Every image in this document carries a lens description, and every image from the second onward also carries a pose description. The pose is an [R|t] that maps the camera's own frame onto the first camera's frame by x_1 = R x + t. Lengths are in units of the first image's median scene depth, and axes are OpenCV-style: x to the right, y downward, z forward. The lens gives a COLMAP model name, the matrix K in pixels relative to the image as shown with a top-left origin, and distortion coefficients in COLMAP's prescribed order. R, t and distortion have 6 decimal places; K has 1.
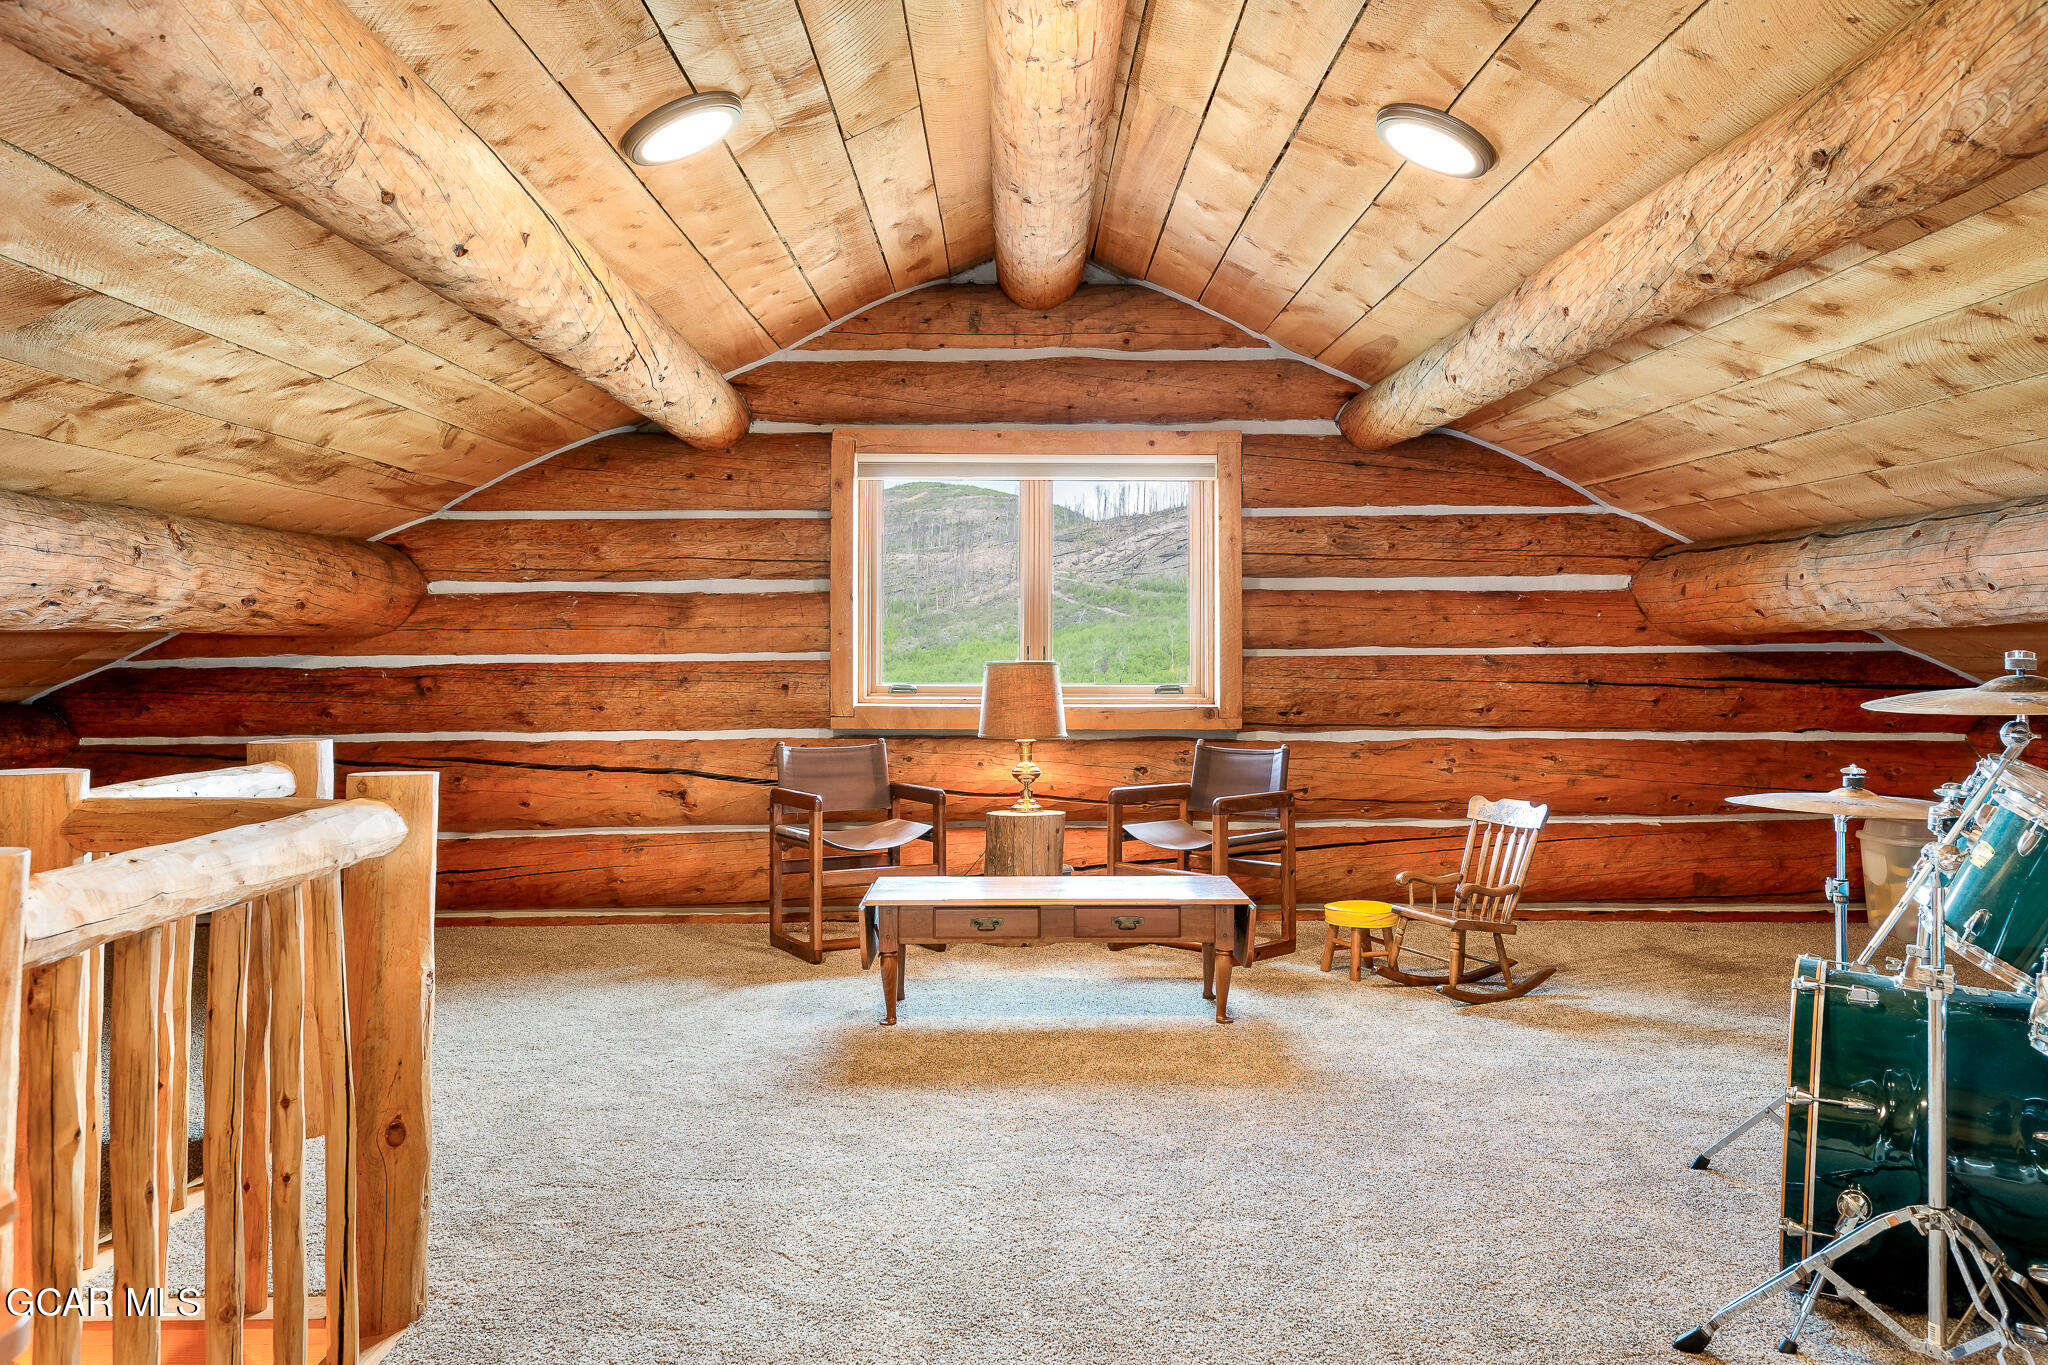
lens RADIAL K [[1573.7, 0, 1034.4], [0, 1573.7, 579.2], [0, 0, 1]] dist [-0.003305, -0.001185]
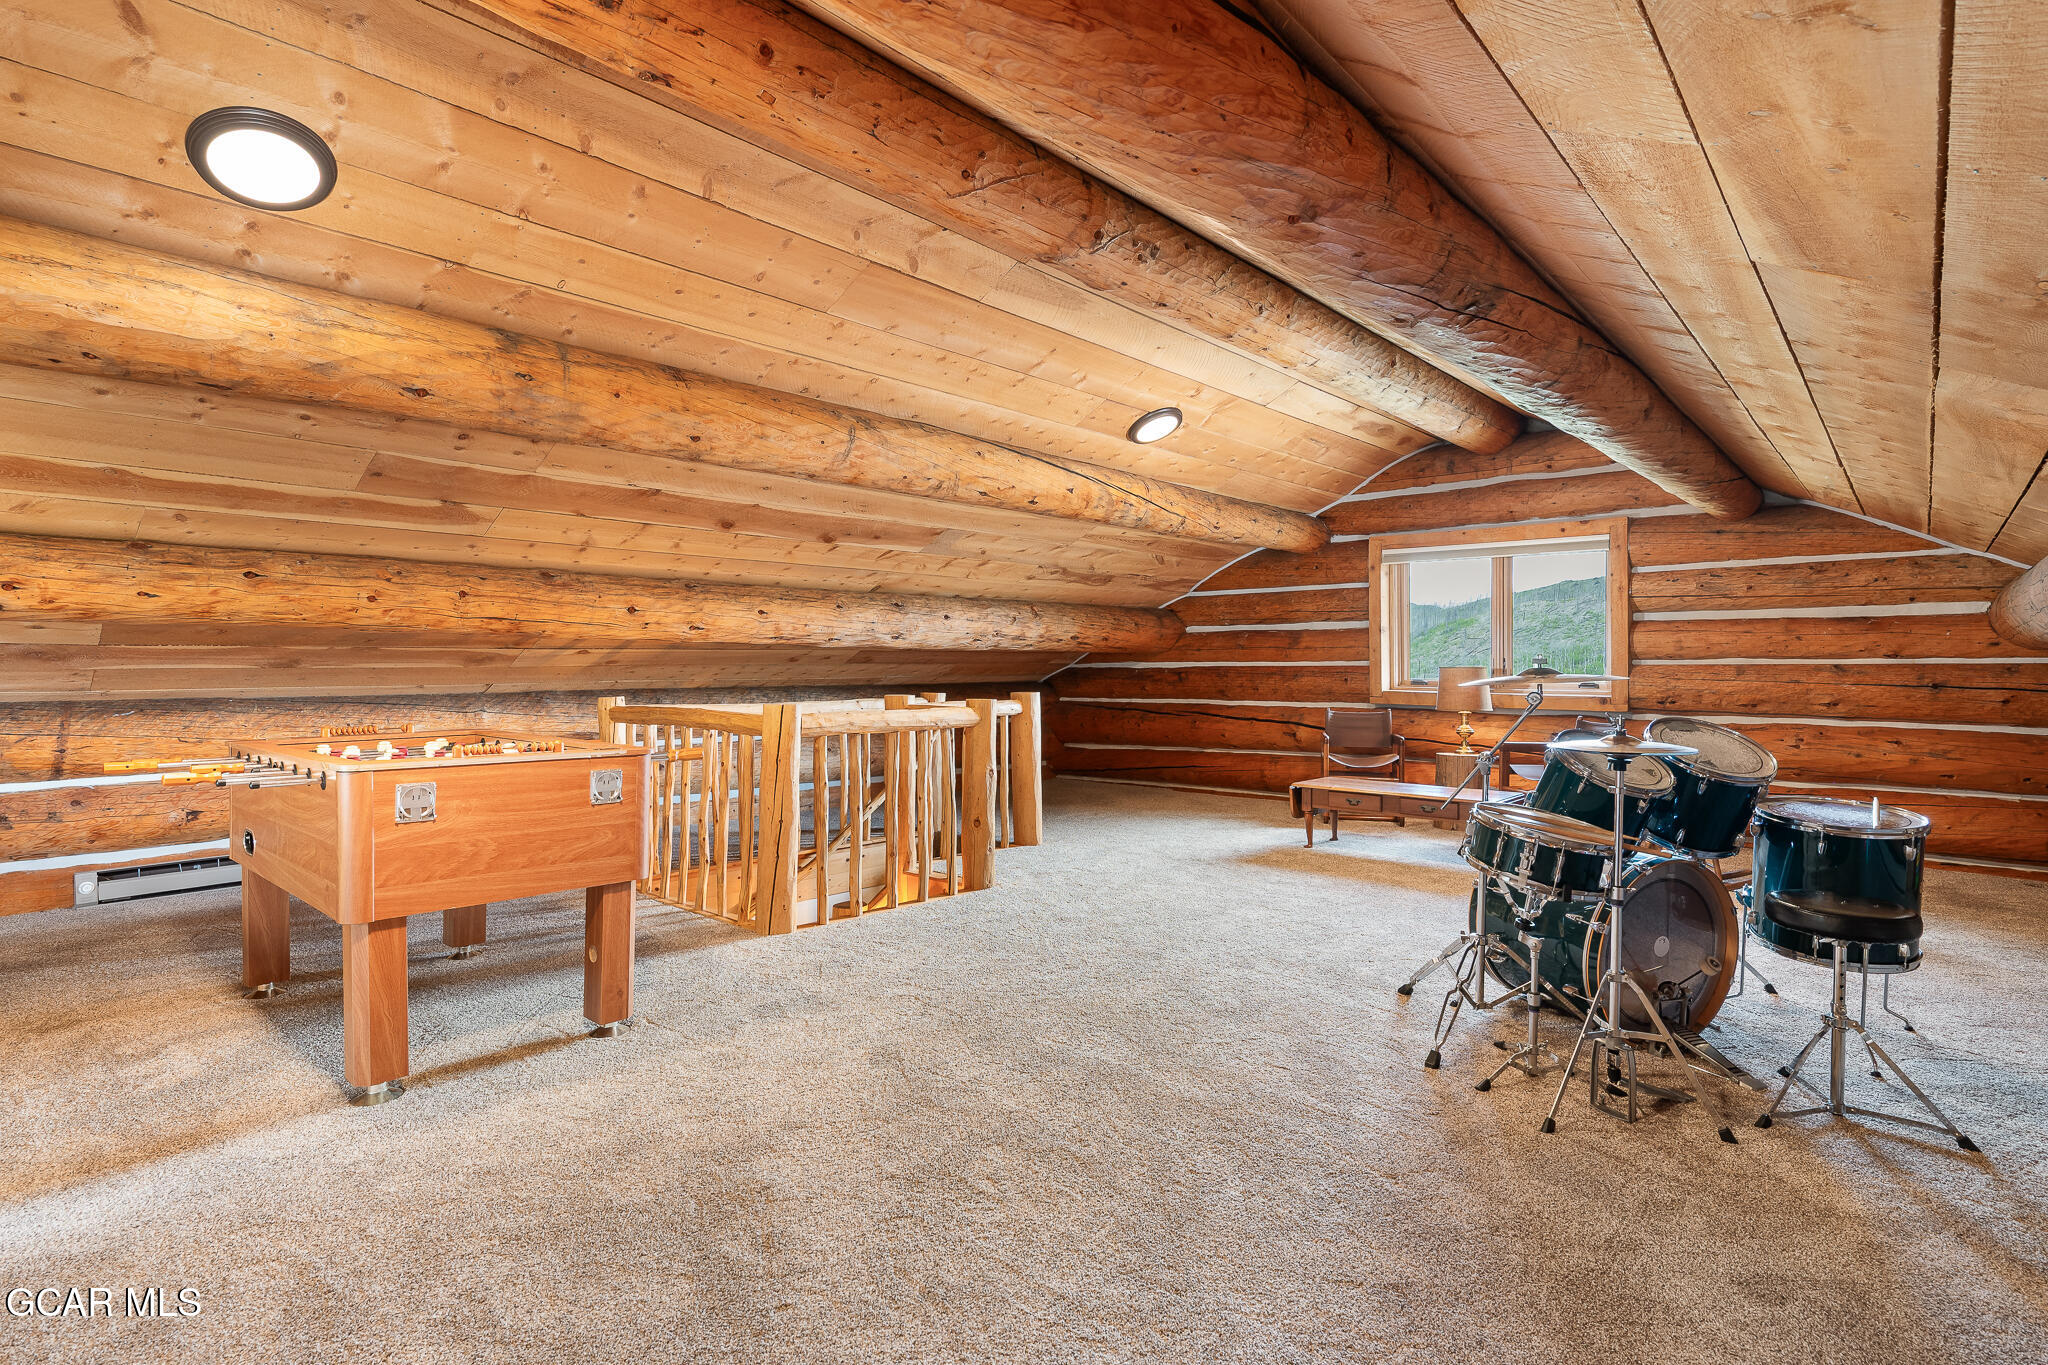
lens RADIAL K [[976.2, 0, 1021.5], [0, 976.2, 661.6], [0, 0, 1]] dist [-0.001939, -0.000129]
pose [[0.734593, 0.002803, -0.678502, 0.341643], [0.025724, 0.999157, 0.031978, 0.000692], [0.678020, -0.040944, 0.733902, -0.097498]]
